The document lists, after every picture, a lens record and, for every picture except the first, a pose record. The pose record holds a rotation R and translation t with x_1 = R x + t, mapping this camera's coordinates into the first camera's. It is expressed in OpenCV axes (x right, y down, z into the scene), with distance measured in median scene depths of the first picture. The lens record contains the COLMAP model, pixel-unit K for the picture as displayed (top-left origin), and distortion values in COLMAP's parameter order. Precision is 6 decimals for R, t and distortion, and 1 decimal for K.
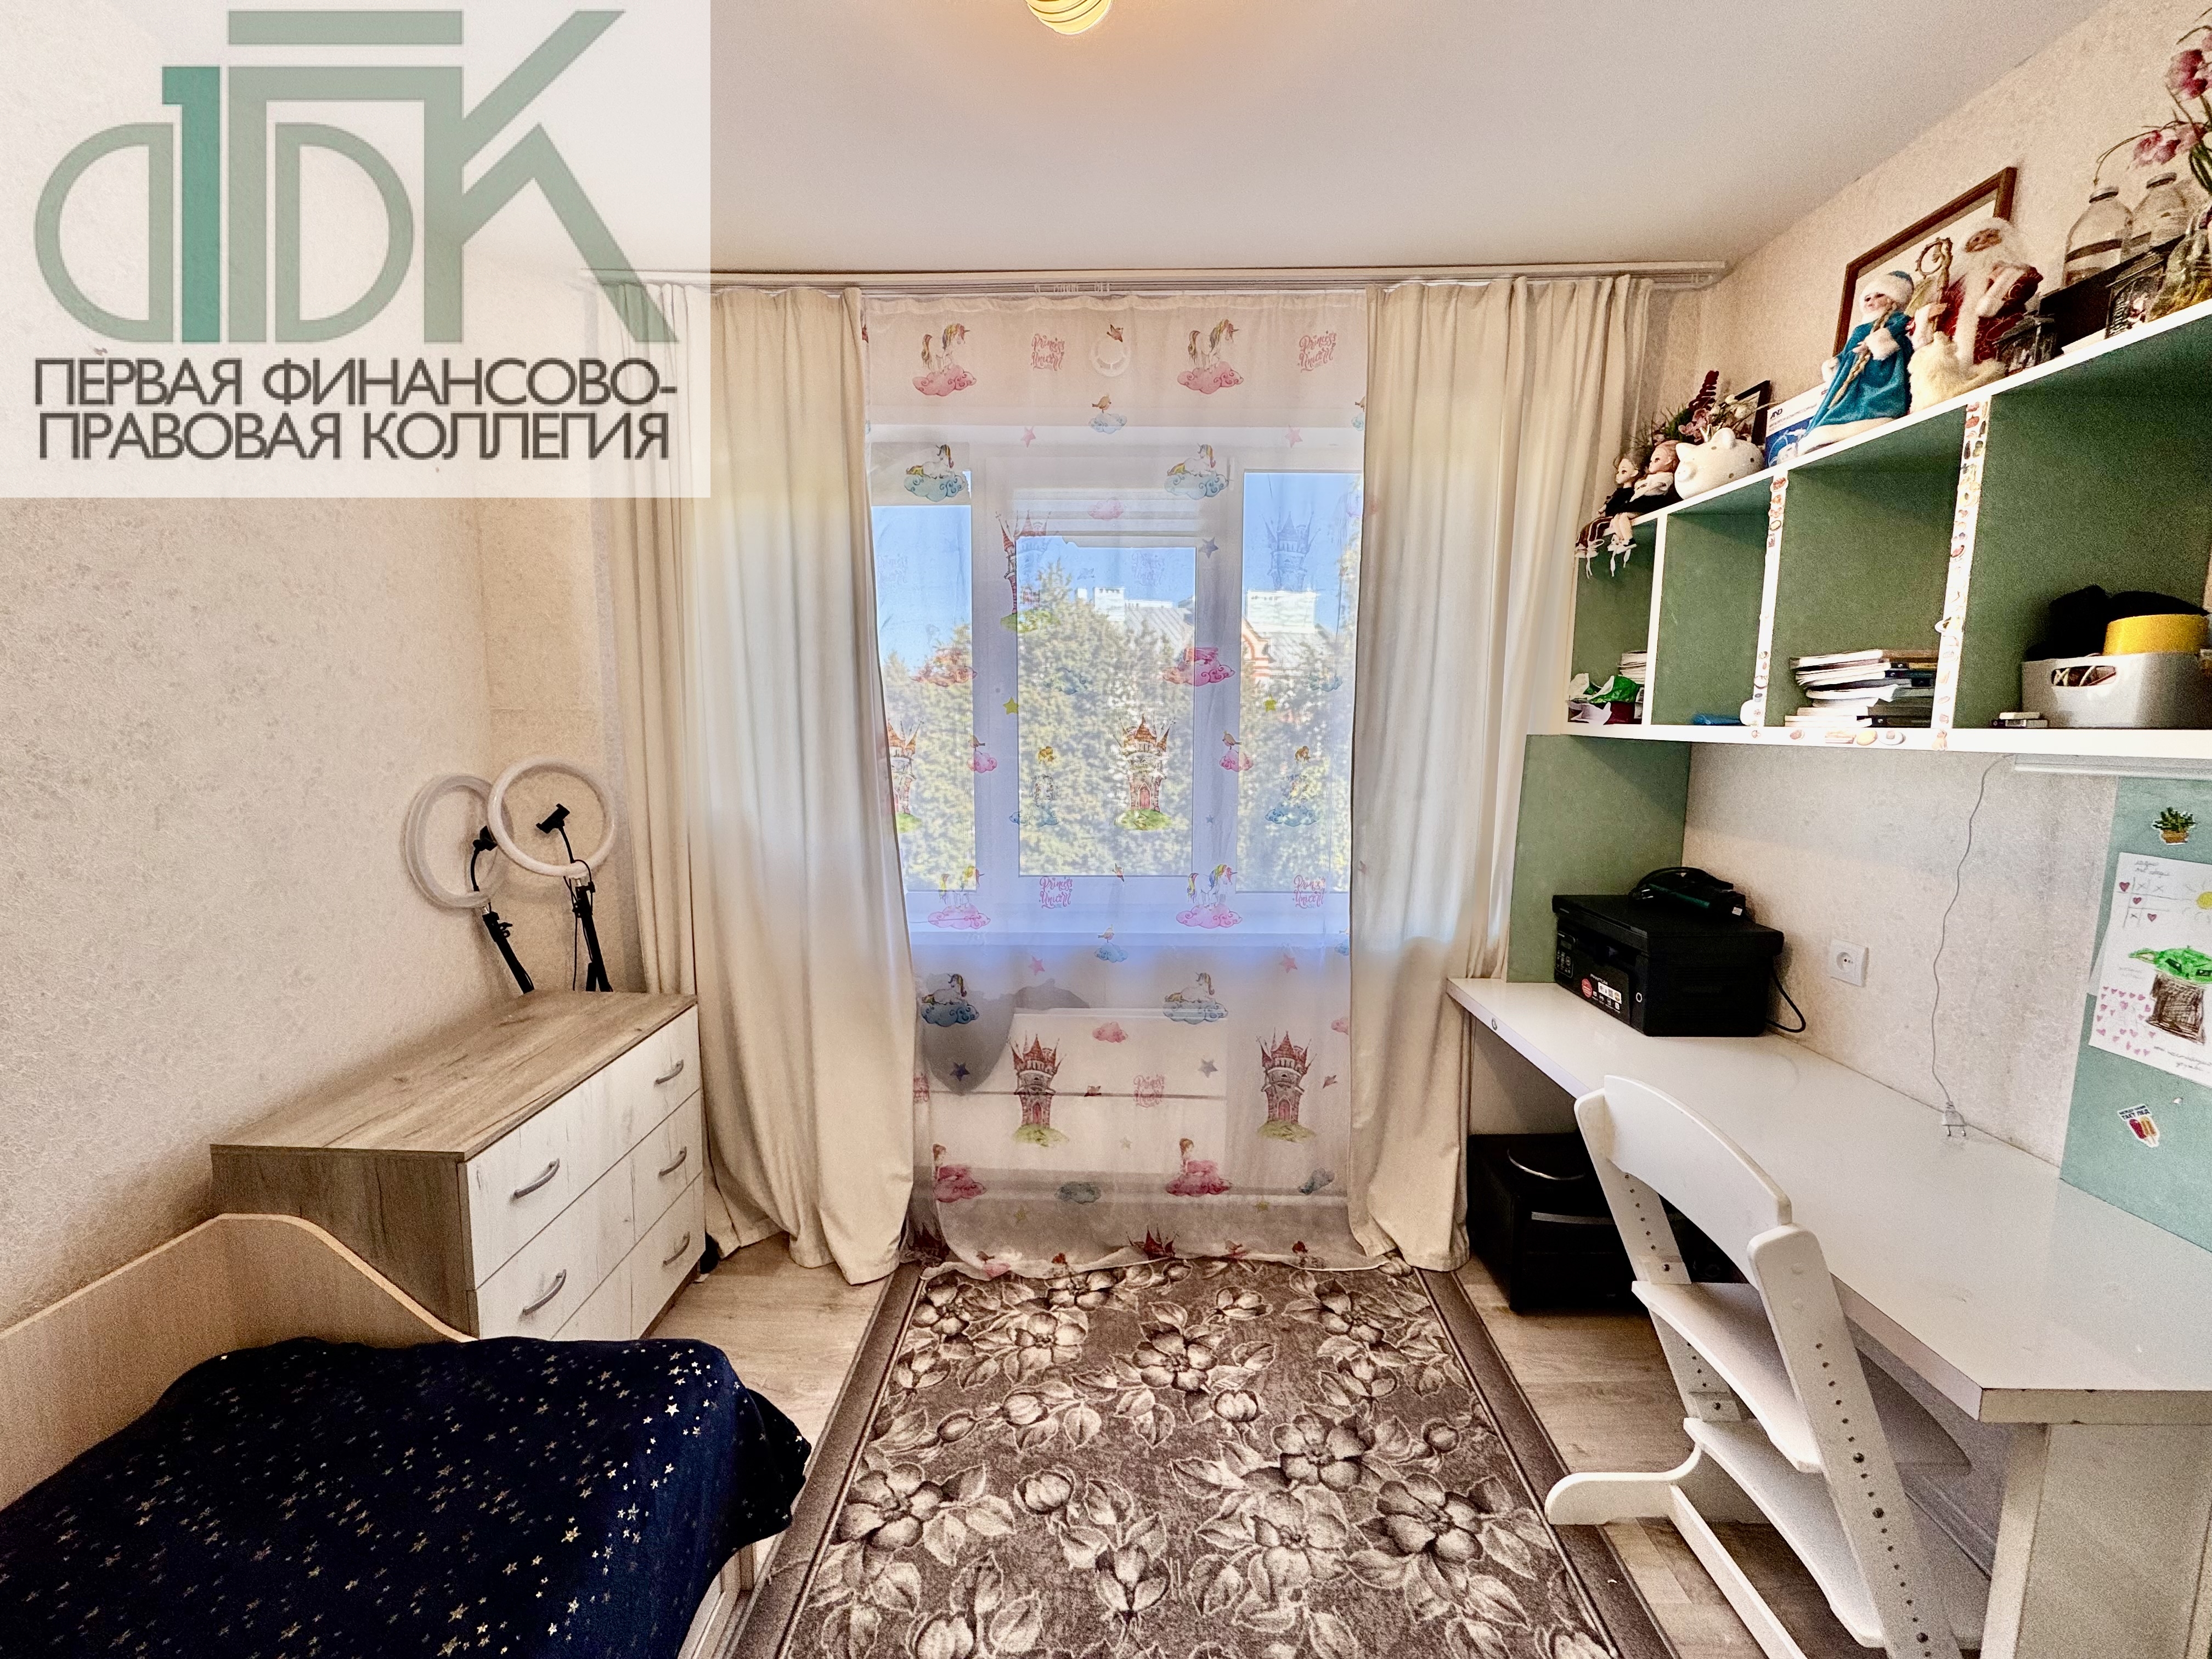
lens RADIAL K [[878.7, 0, 1104.9], [0, 878.7, 831.3], [0, 0, 1]] dist [-0.000657, -0.000015]
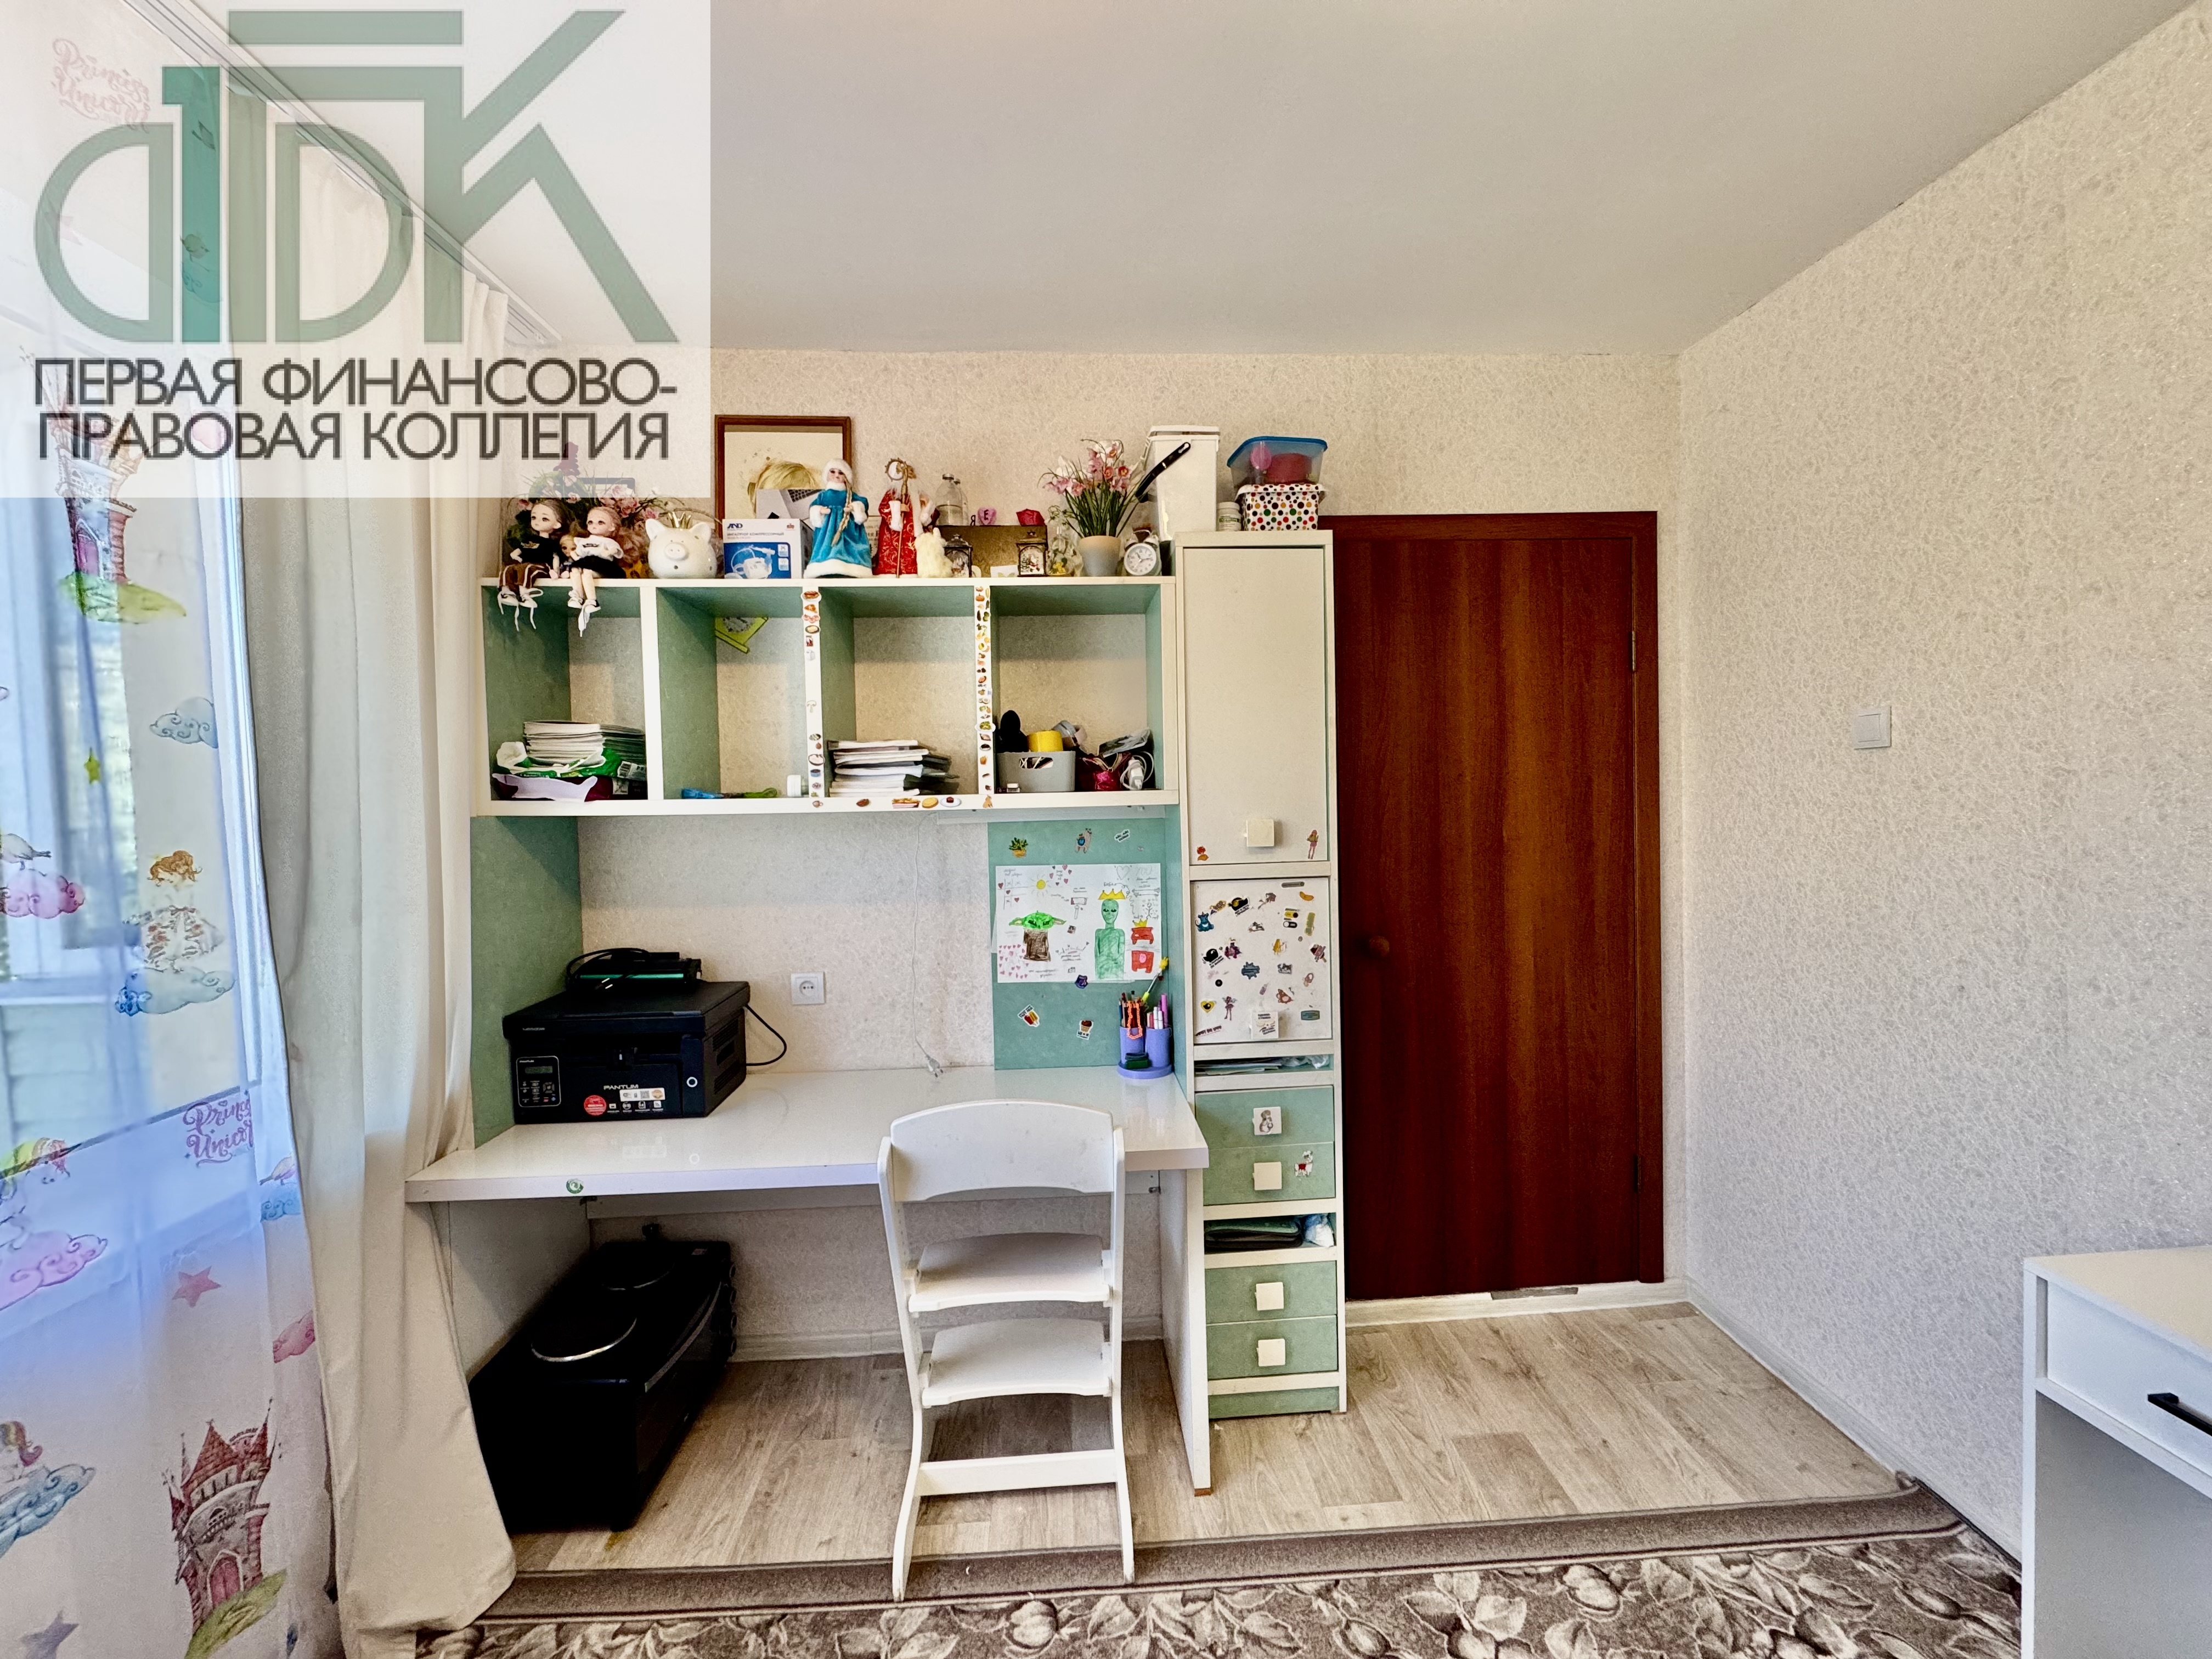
lens RADIAL K [[878.9, 0, 1104.2], [0, 878.9, 831.4], [0, 0, 1]] dist [-0.002516, 0.000530]
pose [[-0.059071, -0.043718, 0.997296, -0.368893], [0.145279, 0.988028, 0.051916, -0.066856], [-0.987626, 0.147953, -0.052013, 0.576379]]
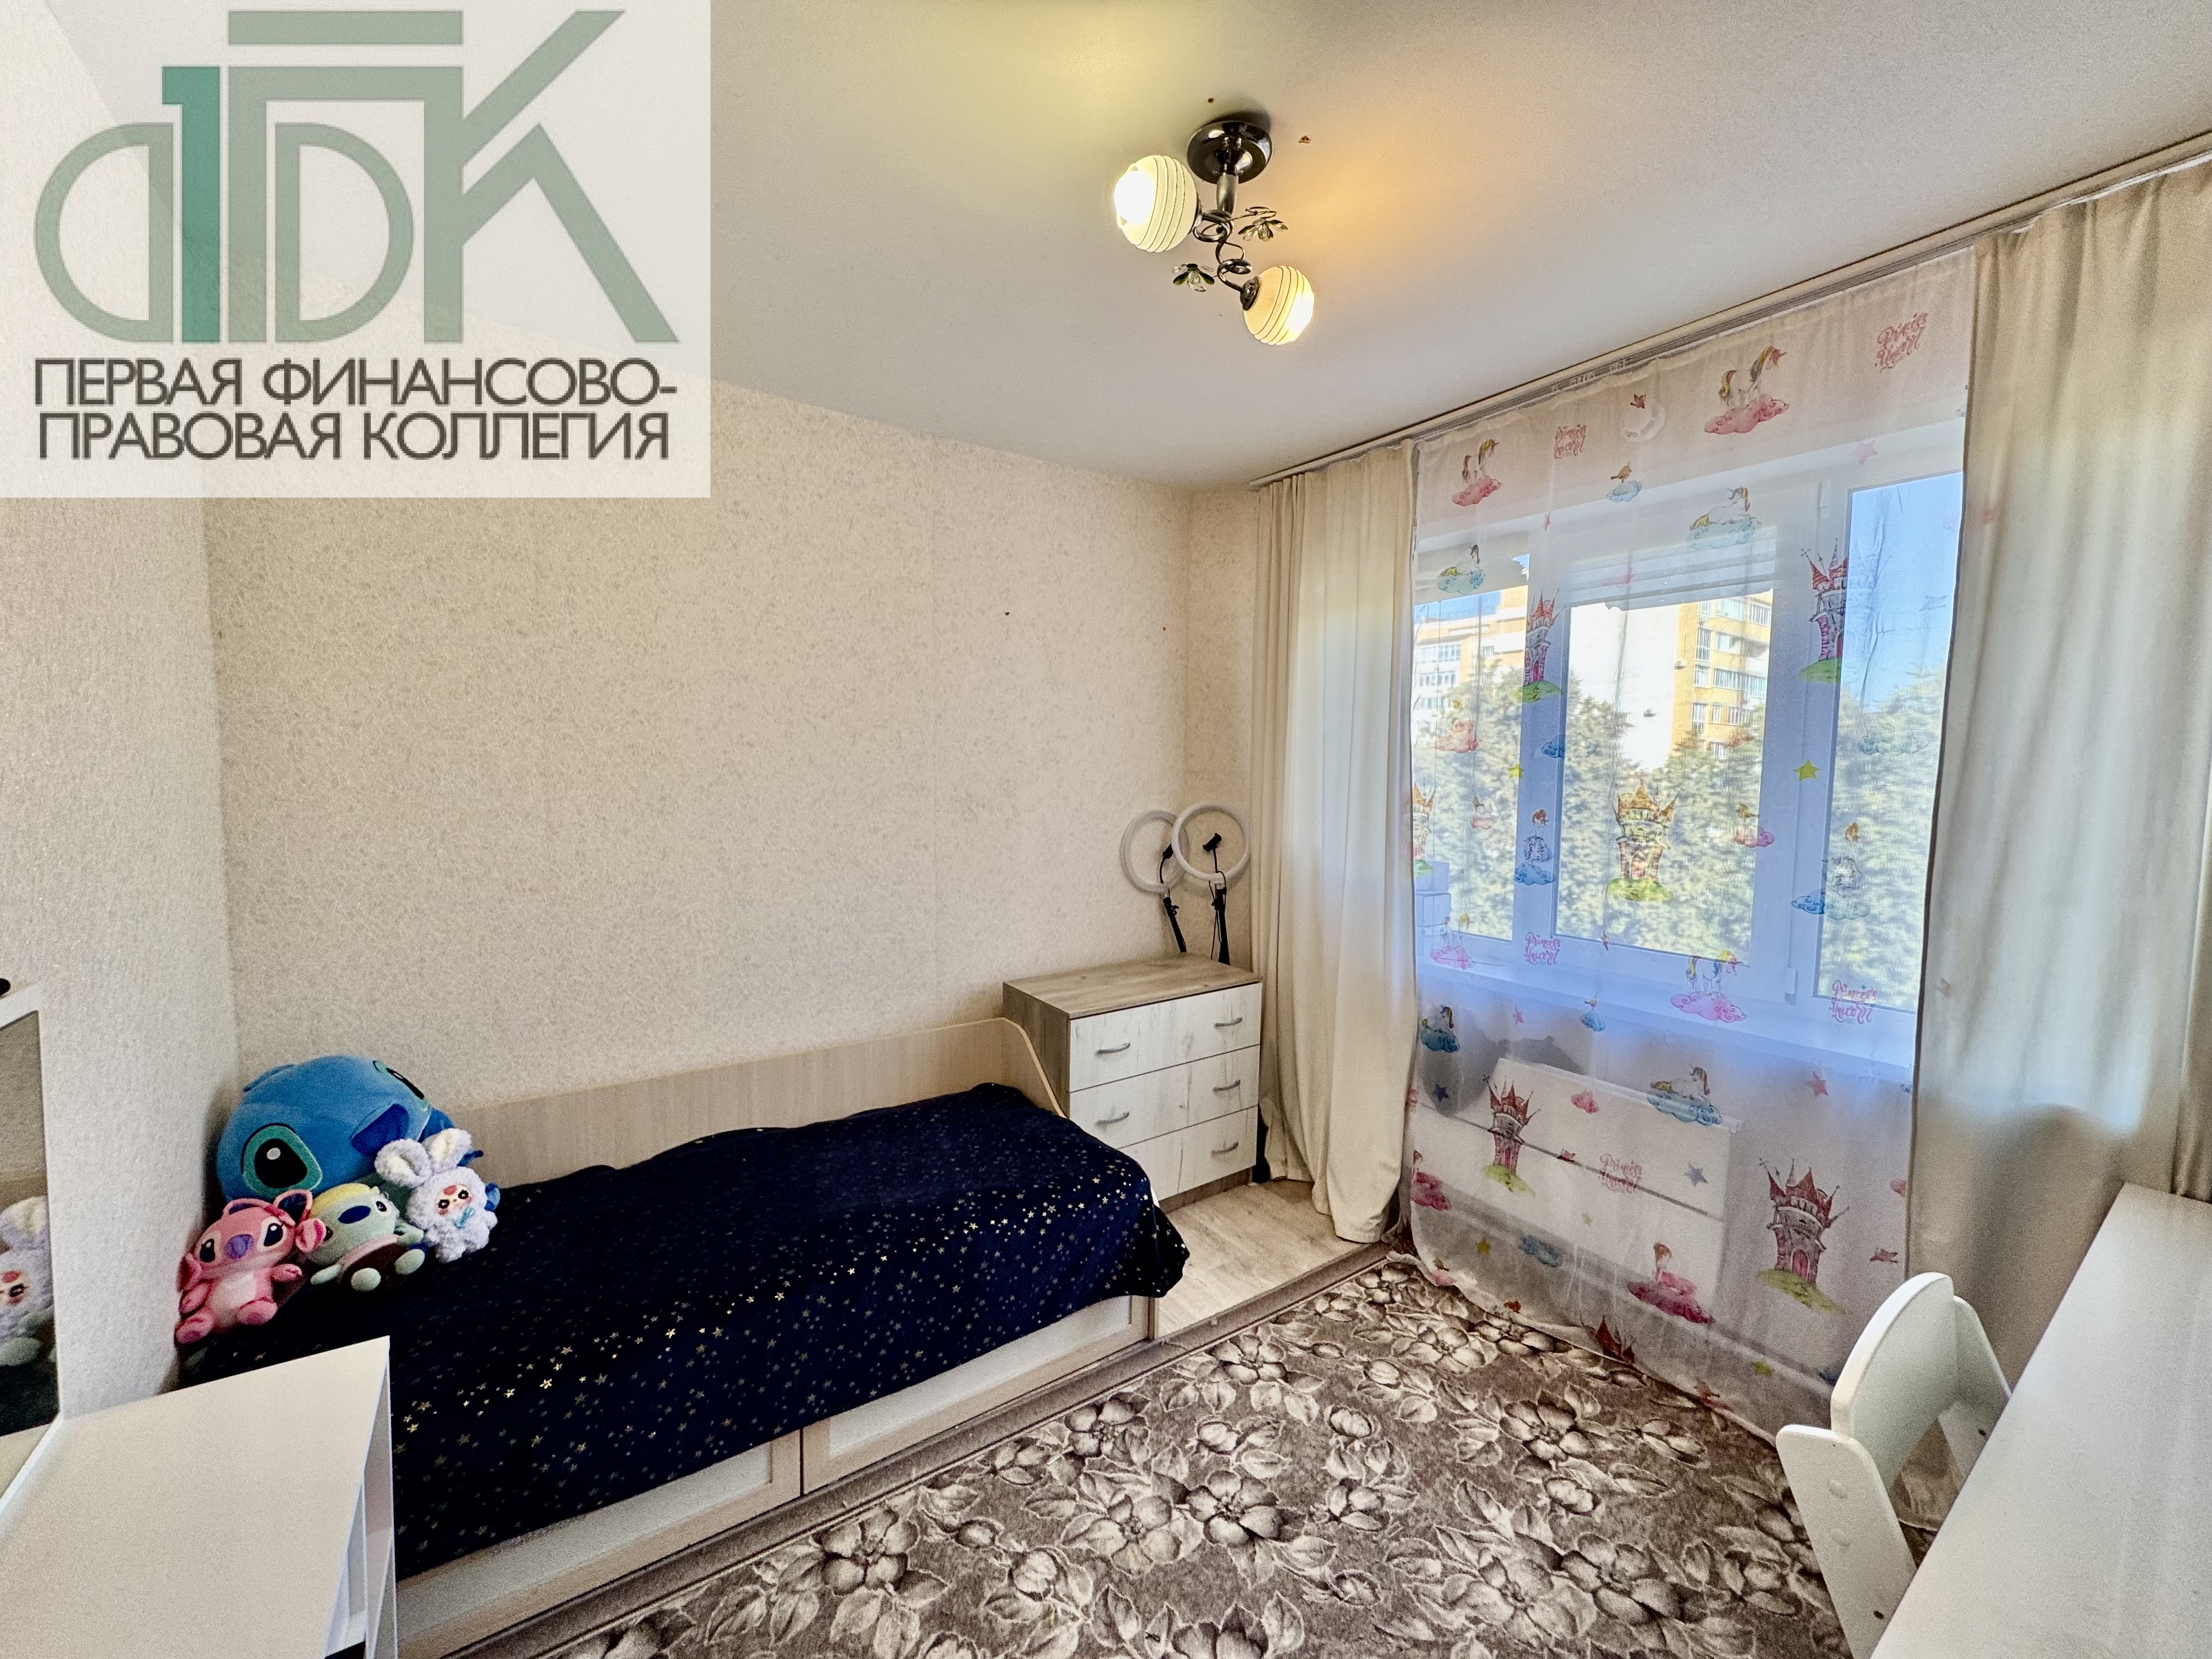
lens RADIAL K [[878.9, 0, 1104.2], [0, 878.9, 831.4], [0, 0, 1]] dist [-0.002516, 0.000530]
pose [[0.582201, 0.063403, -0.810569, 0.565979], [-0.105232, 0.994445, 0.002202, -0.020152], [0.806206, 0.084016, 0.585639, -0.040388]]
